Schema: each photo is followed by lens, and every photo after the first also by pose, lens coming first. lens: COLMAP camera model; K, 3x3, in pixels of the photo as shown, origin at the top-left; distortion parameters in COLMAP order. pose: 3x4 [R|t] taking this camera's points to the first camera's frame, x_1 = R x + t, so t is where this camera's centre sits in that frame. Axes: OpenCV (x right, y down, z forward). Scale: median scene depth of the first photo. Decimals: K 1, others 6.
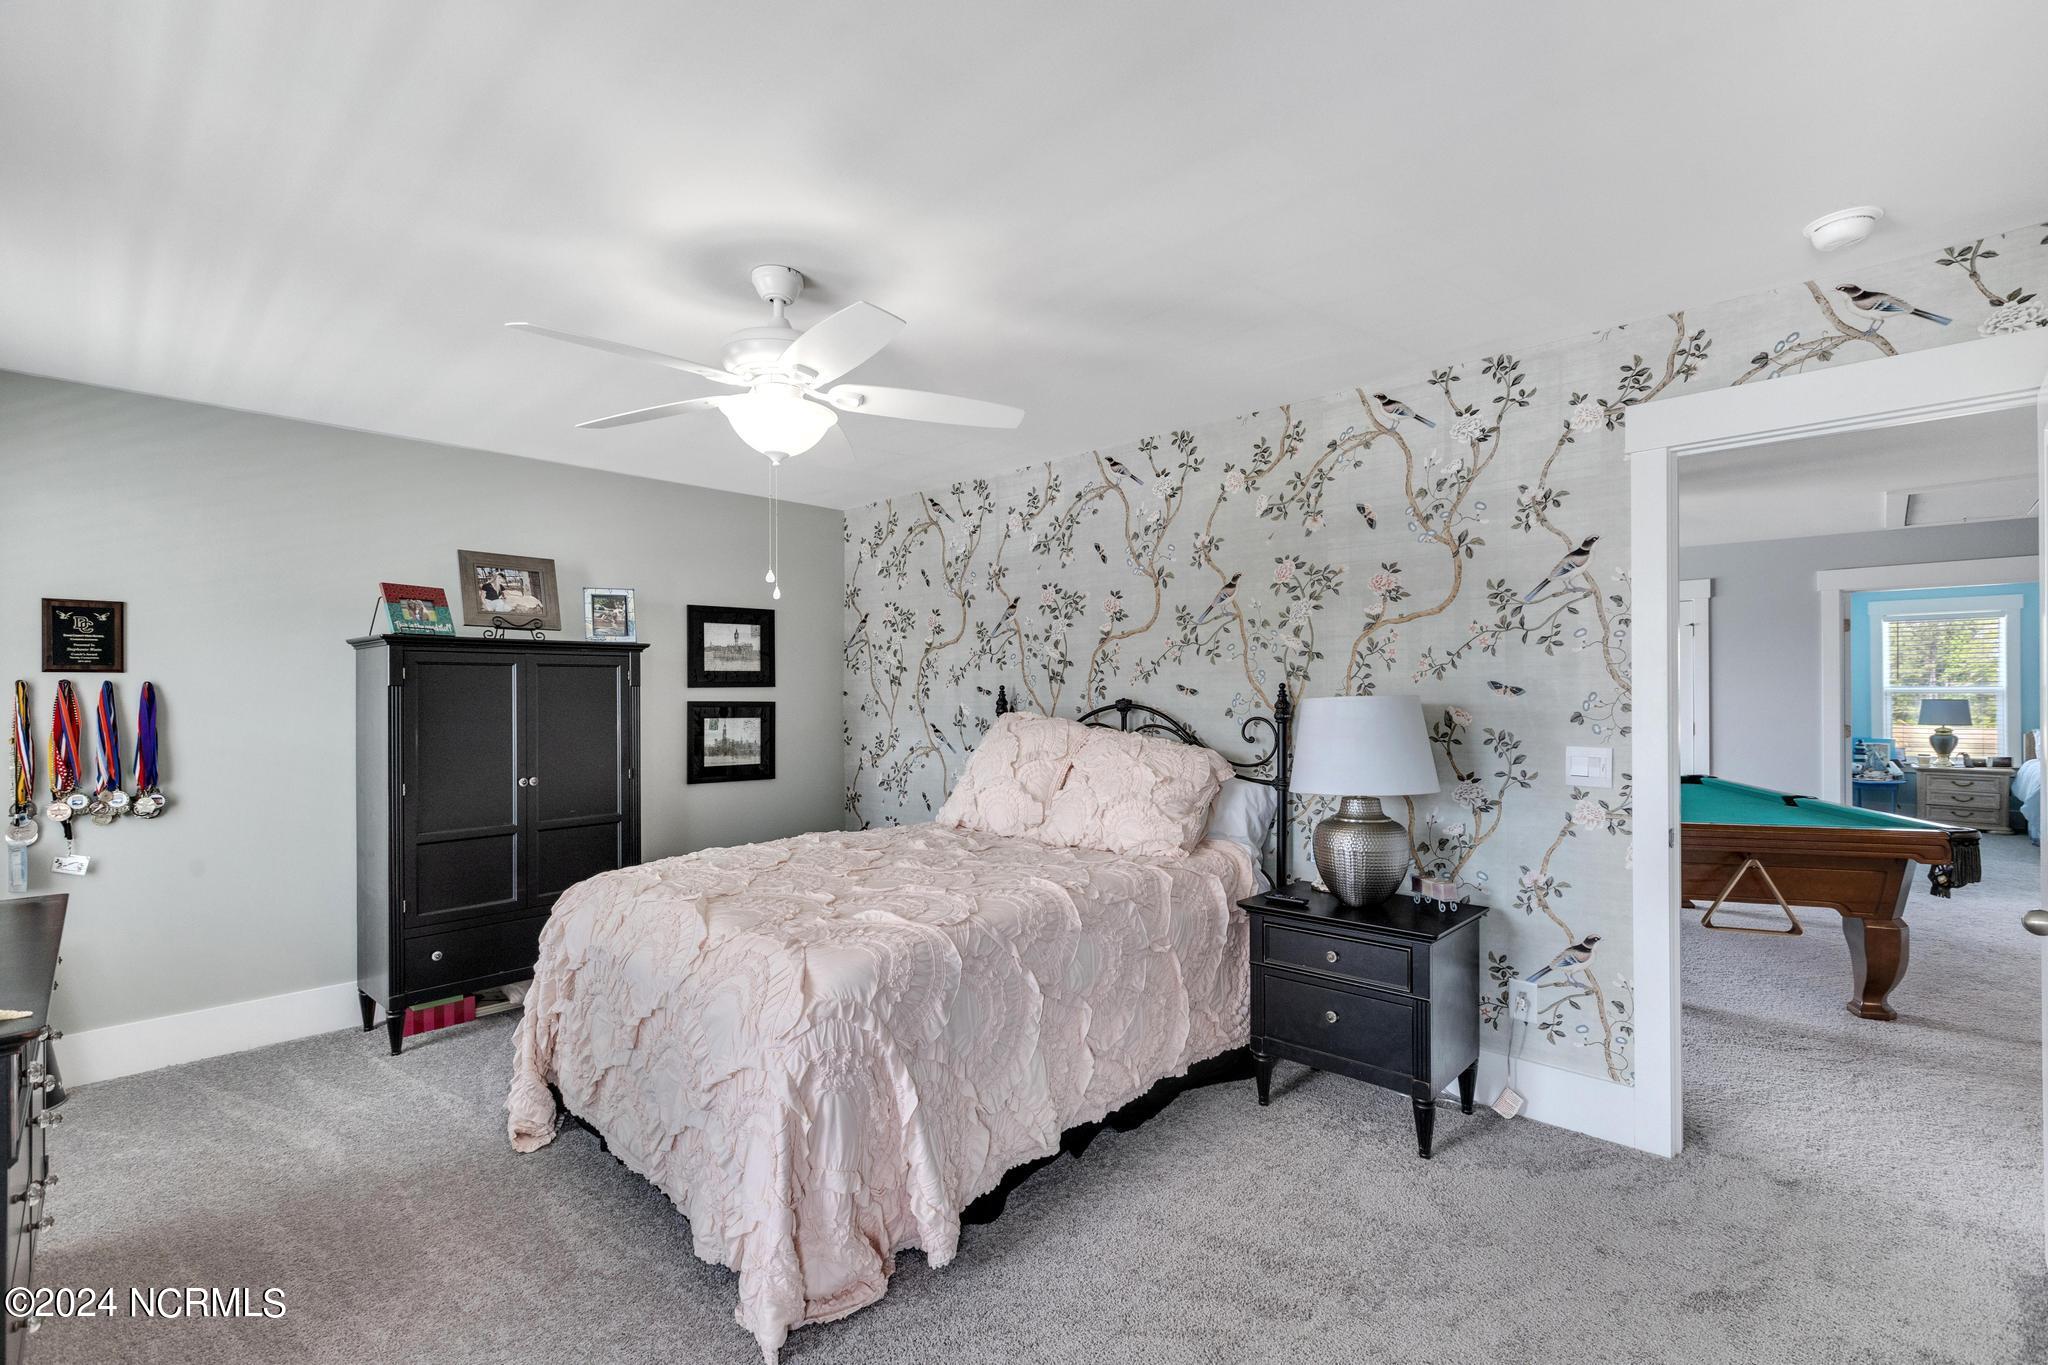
lens RADIAL K [[925.6, 0, 1023.4], [0, 925.6, 689.0], [0, 0, 1]] dist [0.001029, 0.000150]
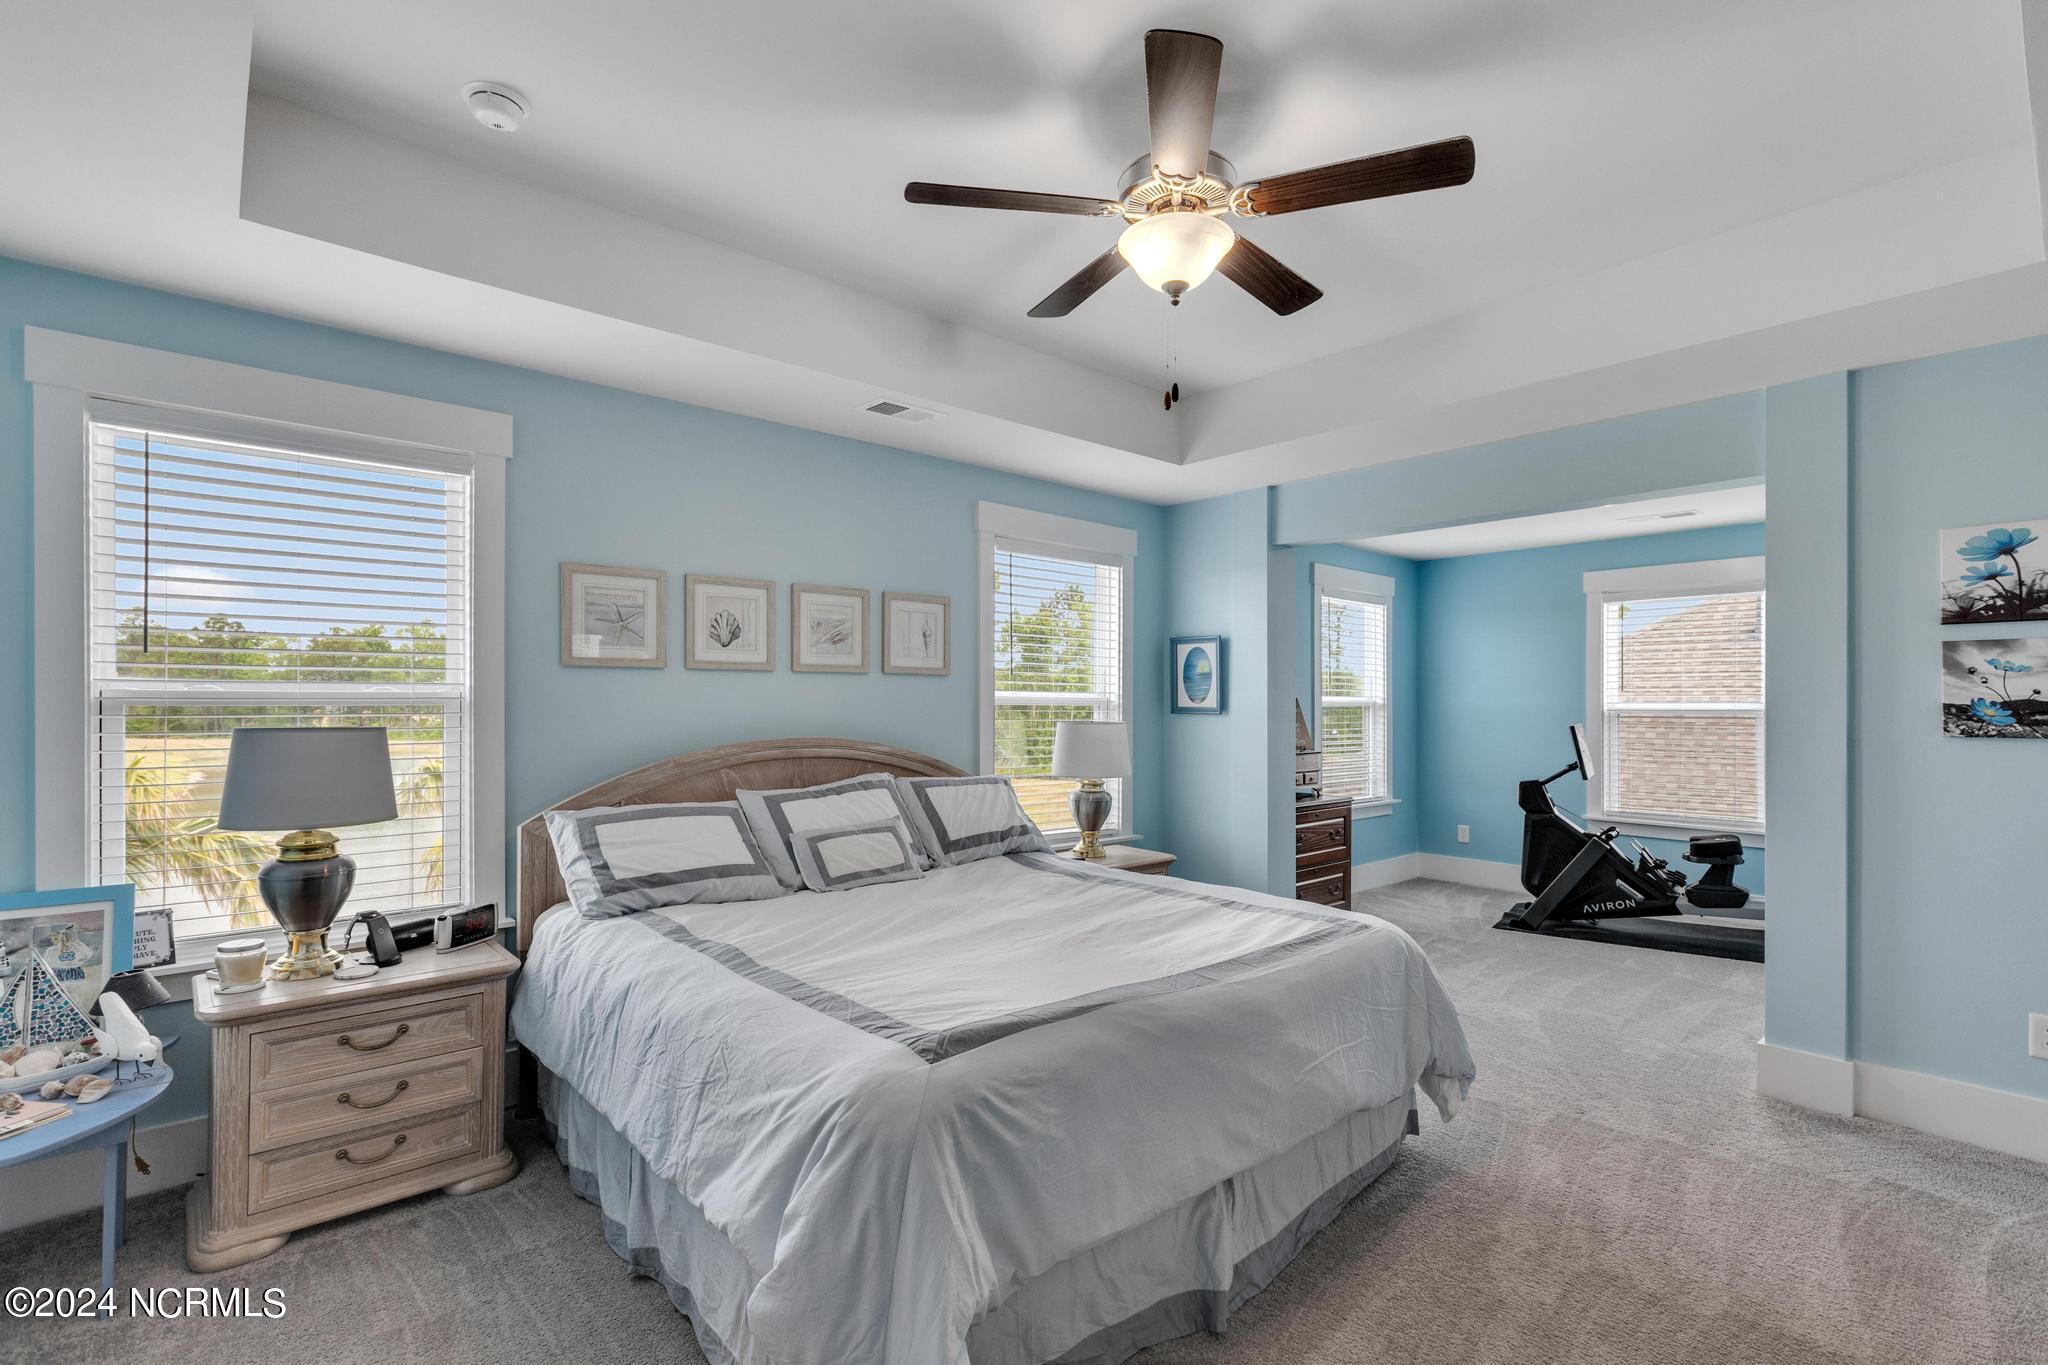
lens RADIAL K [[925.6, 0, 1023.4], [0, 925.6, 689.0], [0, 0, 1]] dist [0.001029, 0.000150]
pose [[0.071745, 0.012138, 0.997349, 0.751979], [-0.005309, 0.999916, -0.011787, 0.001598], [-0.997409, -0.004449, 0.071803, 0.787976]]
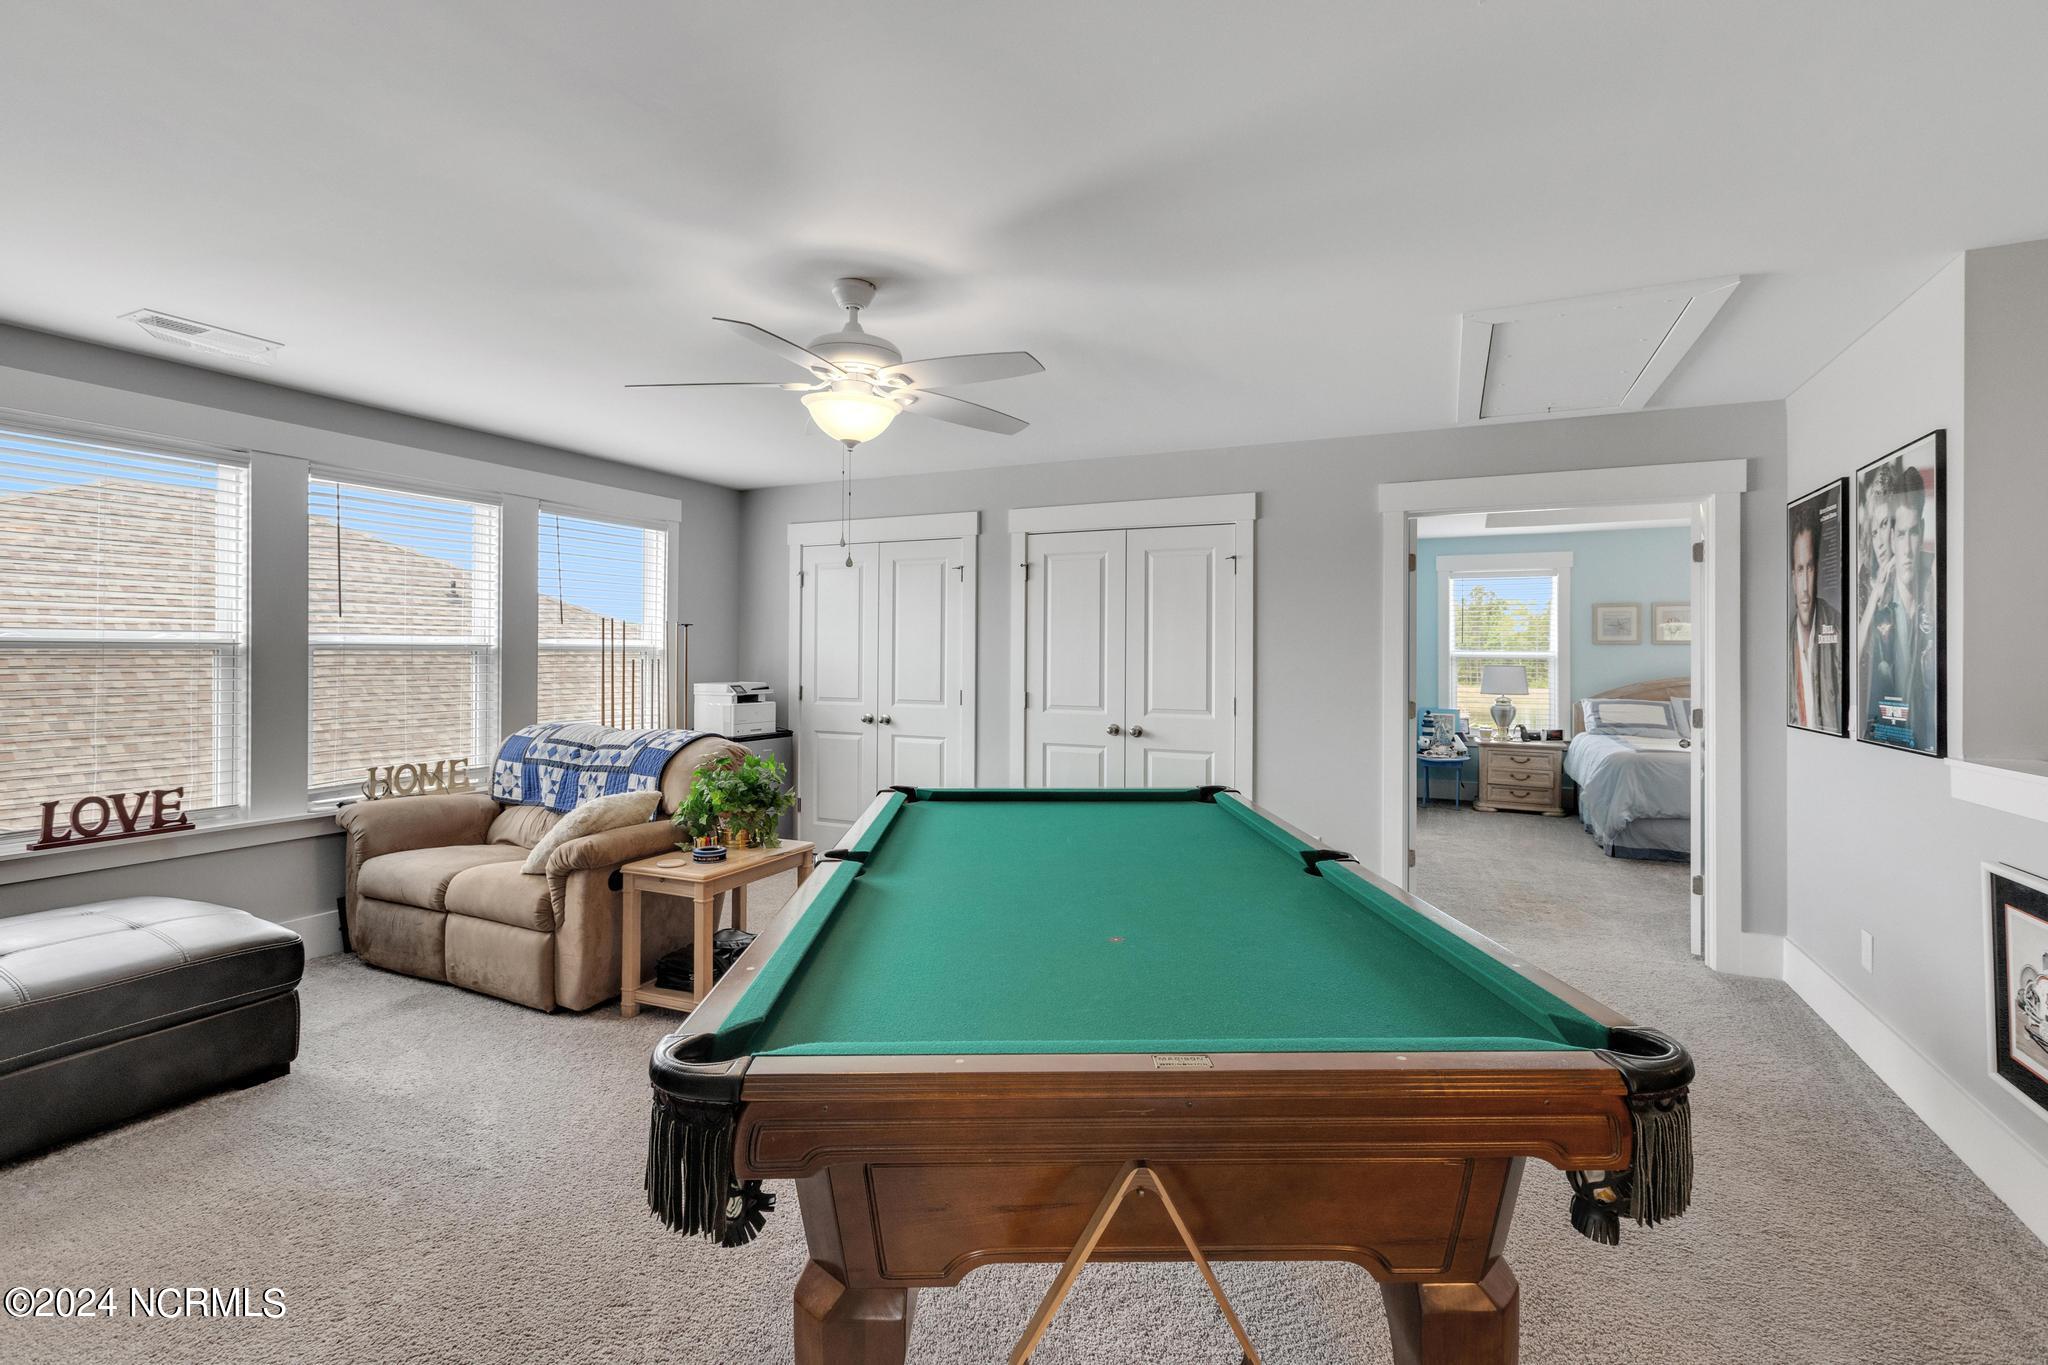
lens RADIAL K [[923.7, 0, 1026.0], [0, 923.7, 650.2], [0, 0, 1]] dist [0.000957, 0.000049]
pose [[0.948827, 0.008488, 0.315682, 0.278907], [-0.008428, 0.999963, -0.001554, 0.001780], [-0.315683, -0.001186, 0.948864, 0.304947]]
